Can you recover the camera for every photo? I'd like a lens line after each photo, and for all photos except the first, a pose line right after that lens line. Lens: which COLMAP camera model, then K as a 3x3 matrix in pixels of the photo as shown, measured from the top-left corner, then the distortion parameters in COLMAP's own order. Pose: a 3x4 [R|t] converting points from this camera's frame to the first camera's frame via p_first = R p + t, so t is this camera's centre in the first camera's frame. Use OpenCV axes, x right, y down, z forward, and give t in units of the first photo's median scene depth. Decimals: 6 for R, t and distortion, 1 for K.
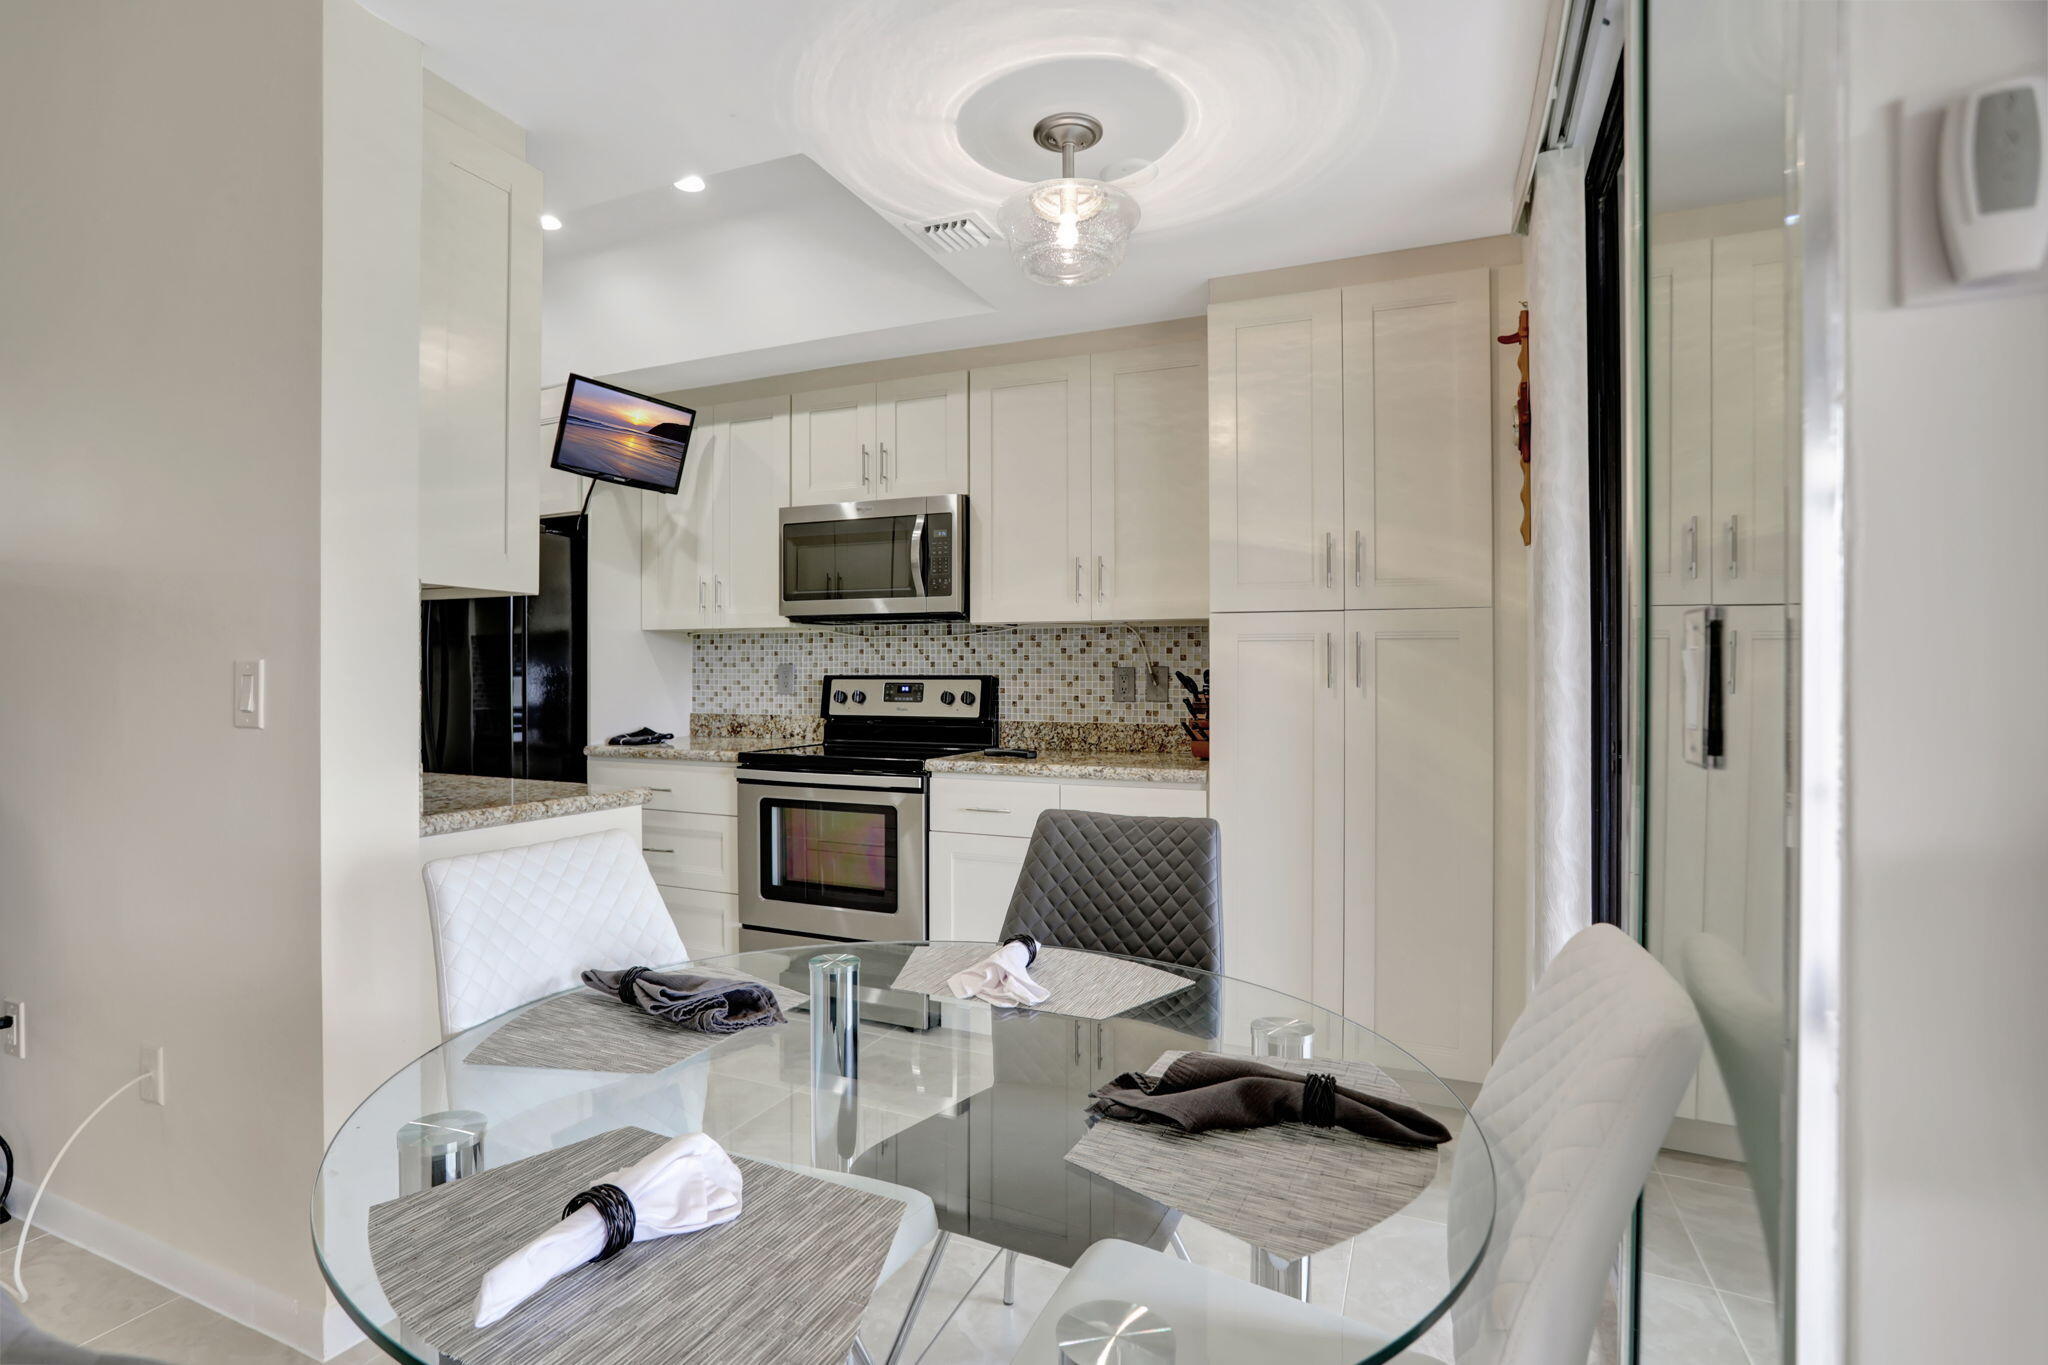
lens RADIAL K [[1009.2, 0, 1006.2], [0, 1009.2, 684.5], [0, 0, 1]] dist [-0.059002, 0.028252]
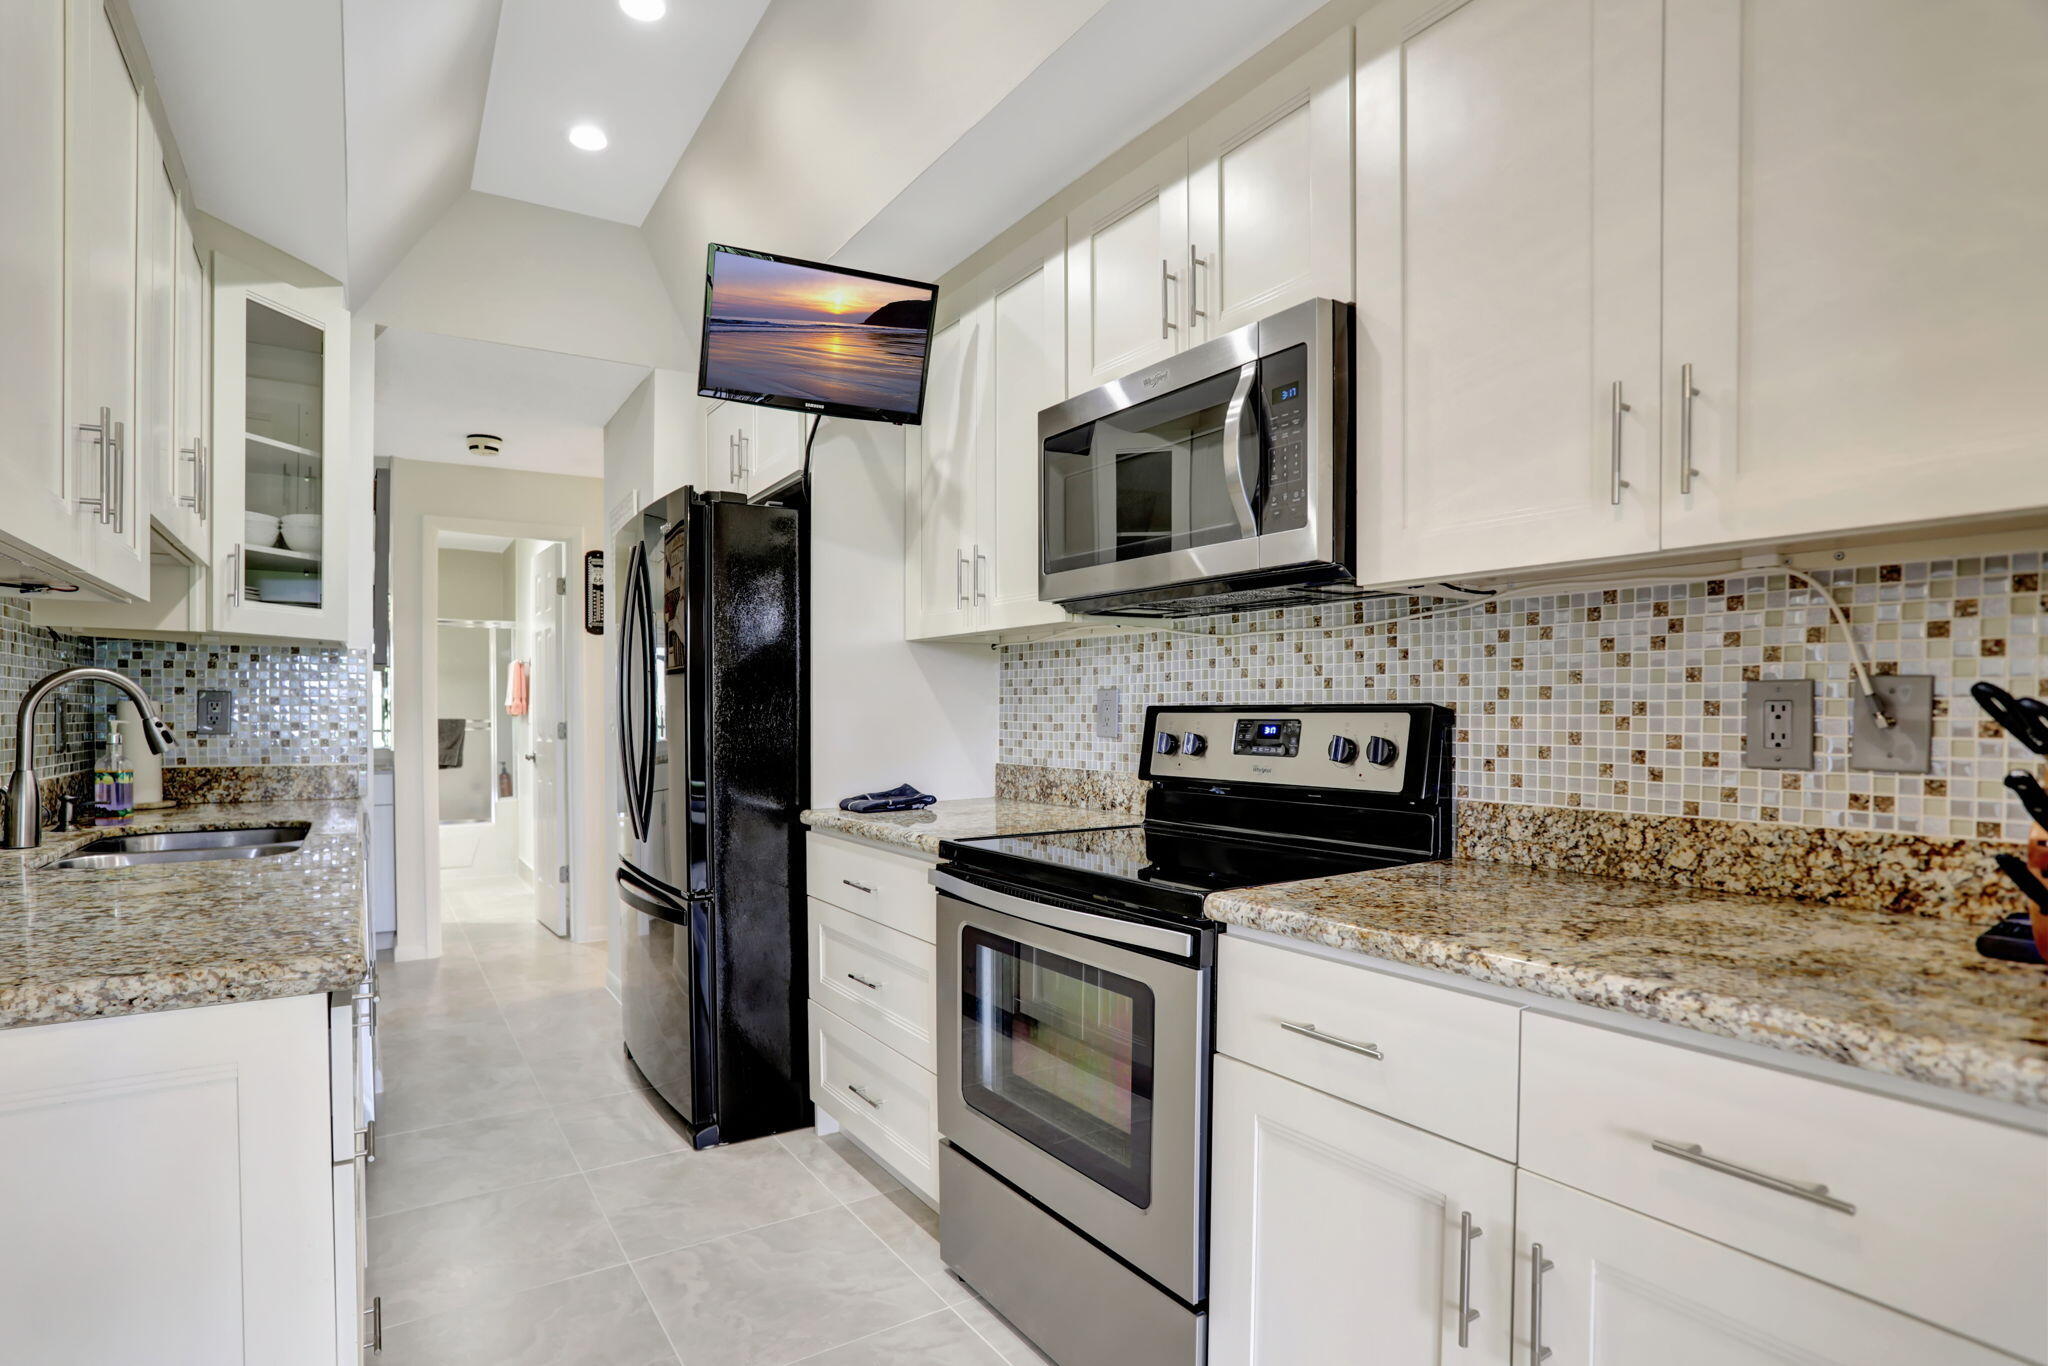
lens RADIAL K [[1026.2, 0, 990.1], [0, 1026.2, 743.8], [0, 0, 1]] dist [-0.061059, 0.033750]
pose [[0.832615, 0.014934, -0.553651, 0.074504], [-0.003172, 0.999749, 0.022197, -0.000069], [0.553844, -0.016726, 0.832453, 0.491781]]
